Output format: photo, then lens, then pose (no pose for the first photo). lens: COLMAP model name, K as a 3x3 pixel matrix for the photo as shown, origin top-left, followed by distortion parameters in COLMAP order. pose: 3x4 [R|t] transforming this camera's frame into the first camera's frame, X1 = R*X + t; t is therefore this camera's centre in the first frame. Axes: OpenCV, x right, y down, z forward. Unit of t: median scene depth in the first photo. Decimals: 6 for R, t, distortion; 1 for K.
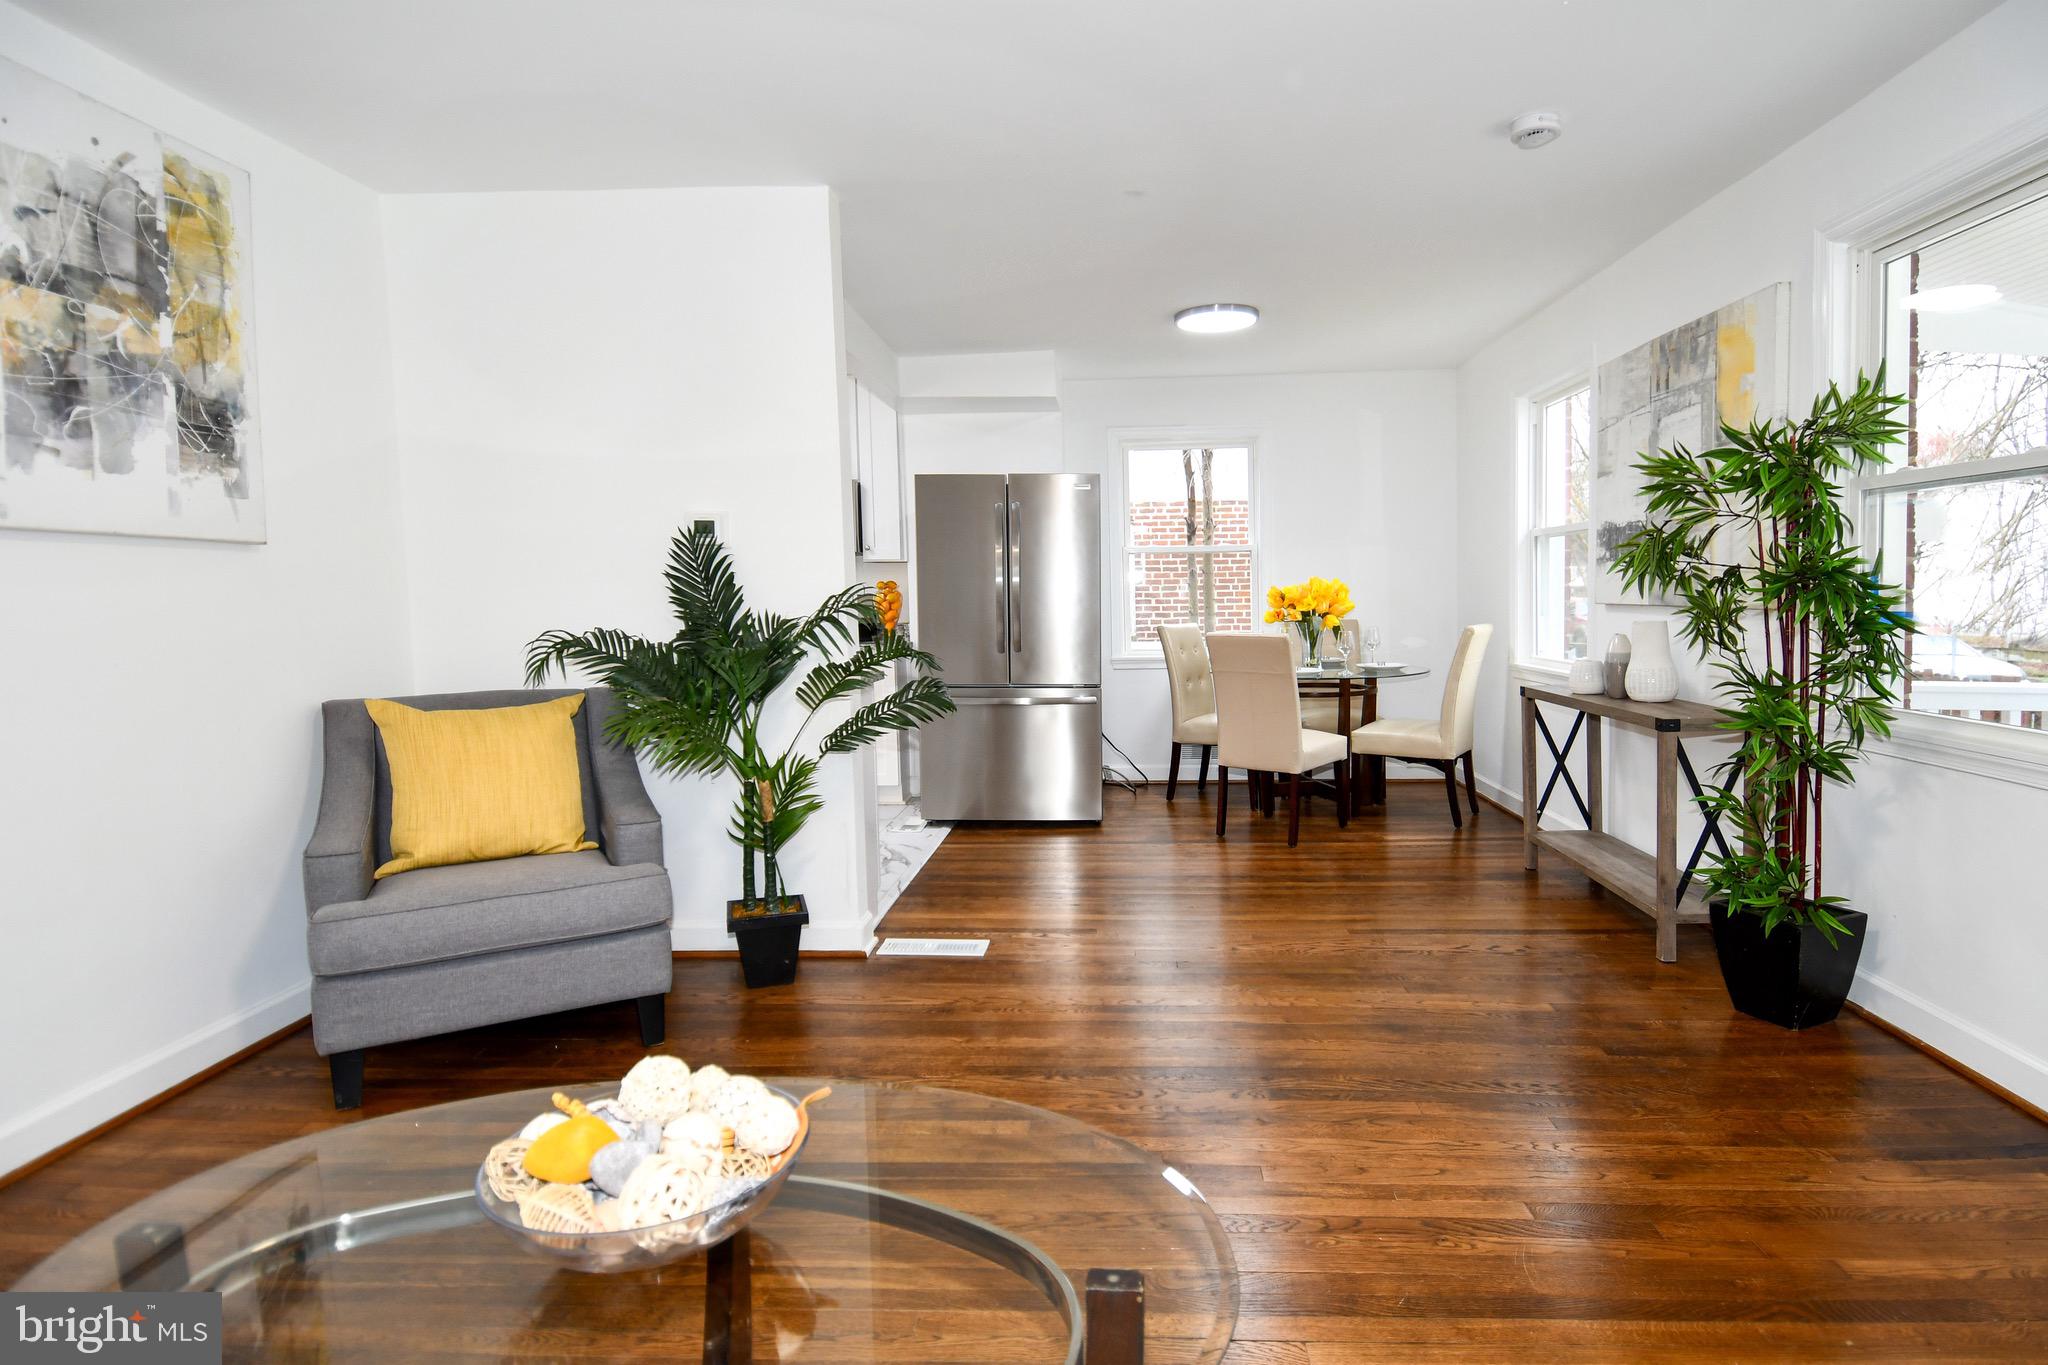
lens RADIAL K [[1111.0, 0, 1049.3], [0, 1111.0, 665.7], [0, 0, 1]] dist [0.029851, -0.037477]
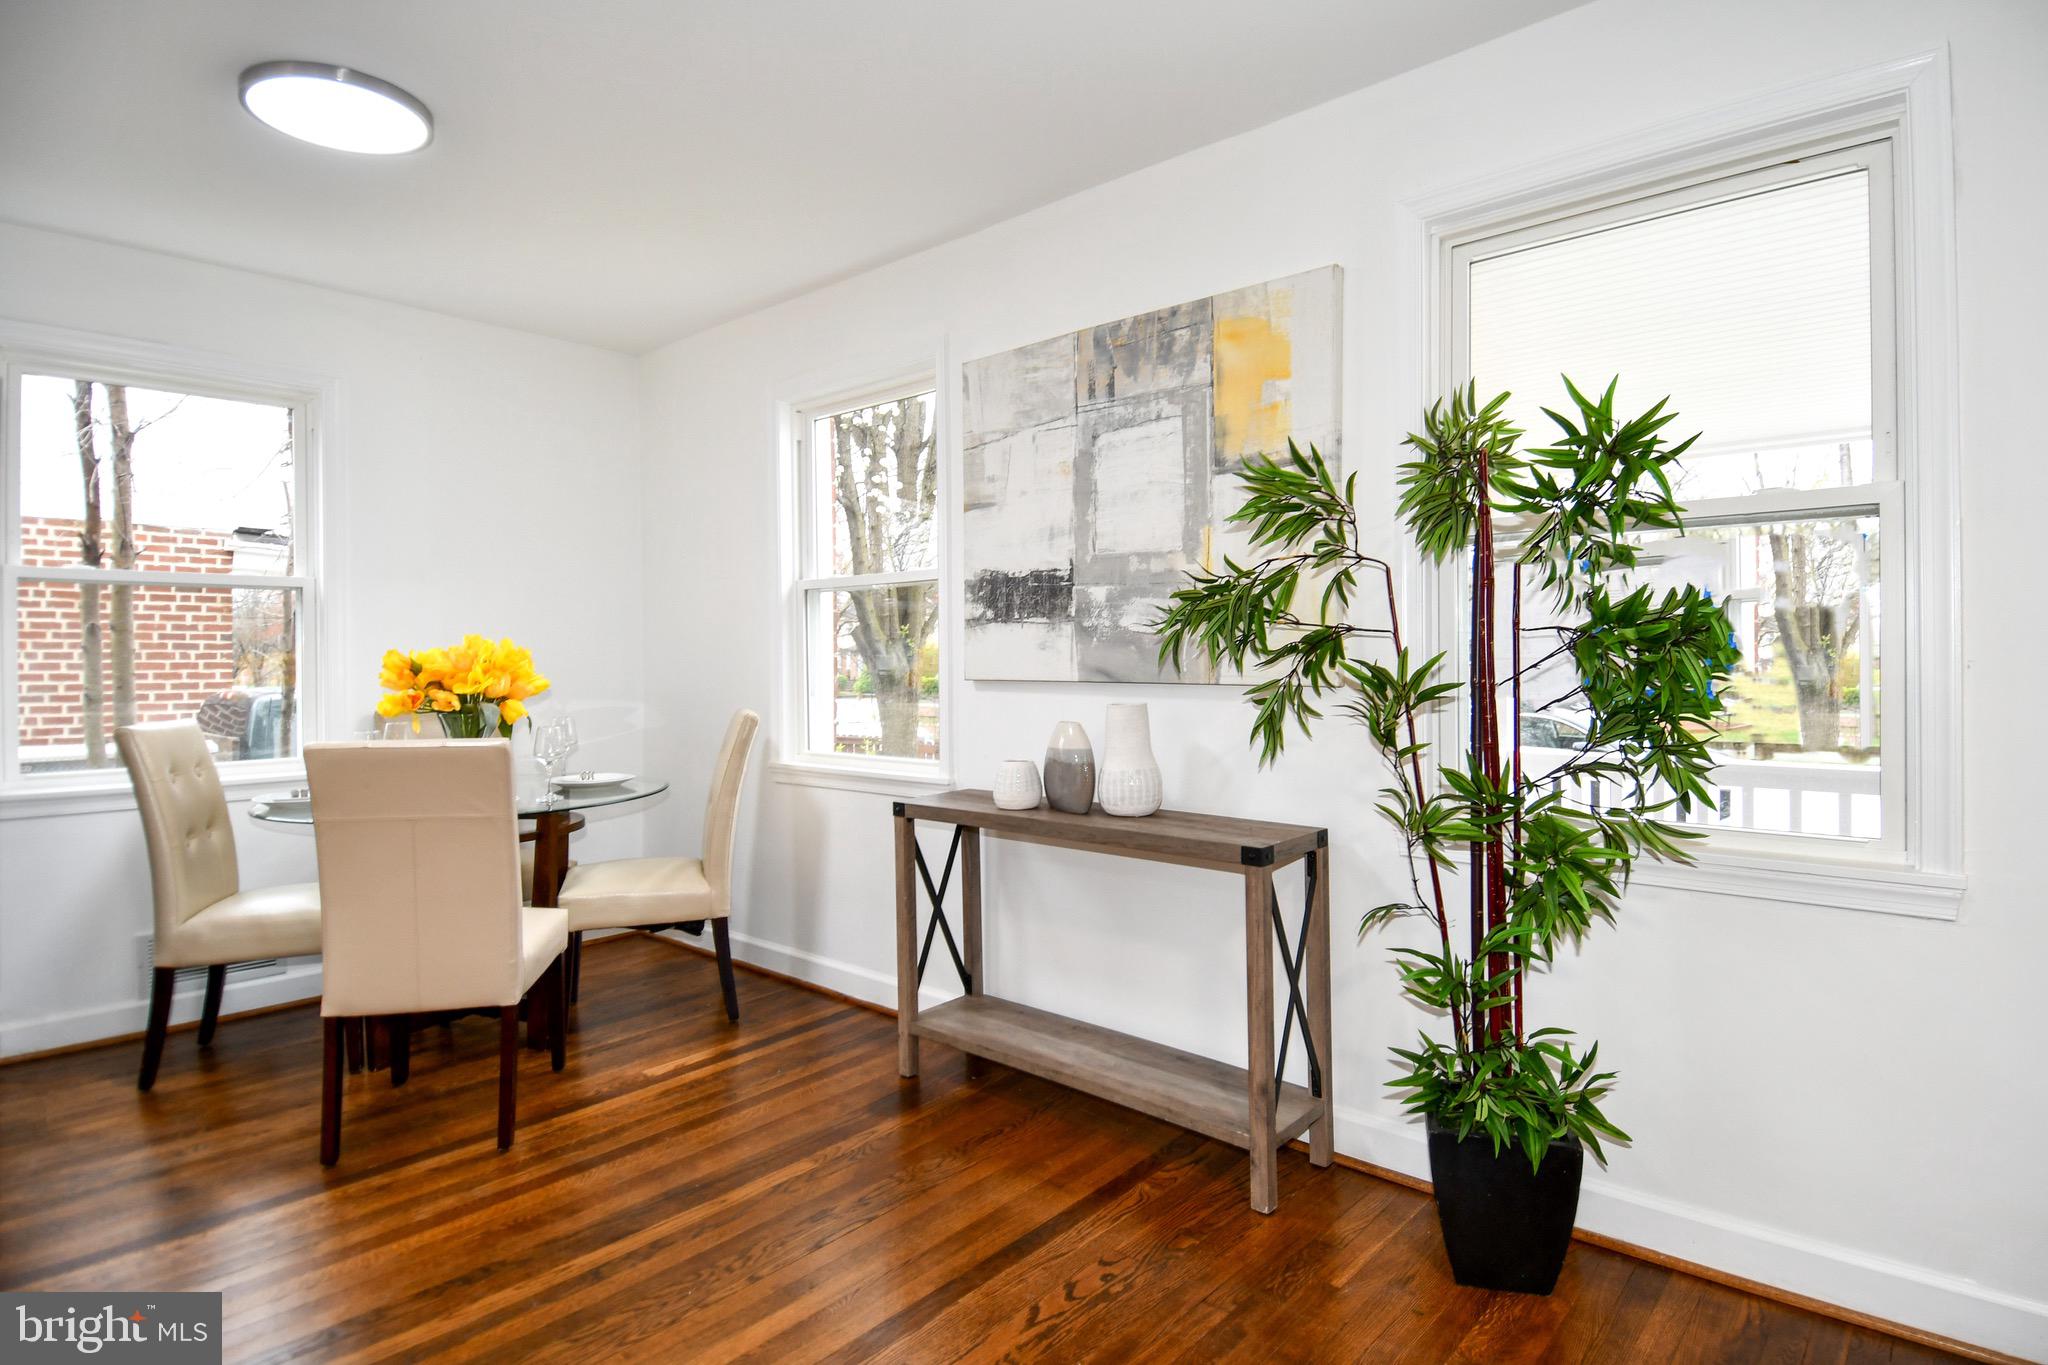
lens RADIAL K [[1080.0, 0, 1105.1], [0, 1080.0, 653.6], [0, 0, 1]] dist [0.000884, -0.001691]
pose [[0.594640, 0.017042, 0.803812, -0.031764], [0.046402, 0.997381, -0.055473, -0.033351], [-0.802652, 0.070284, 0.592292, 0.572366]]
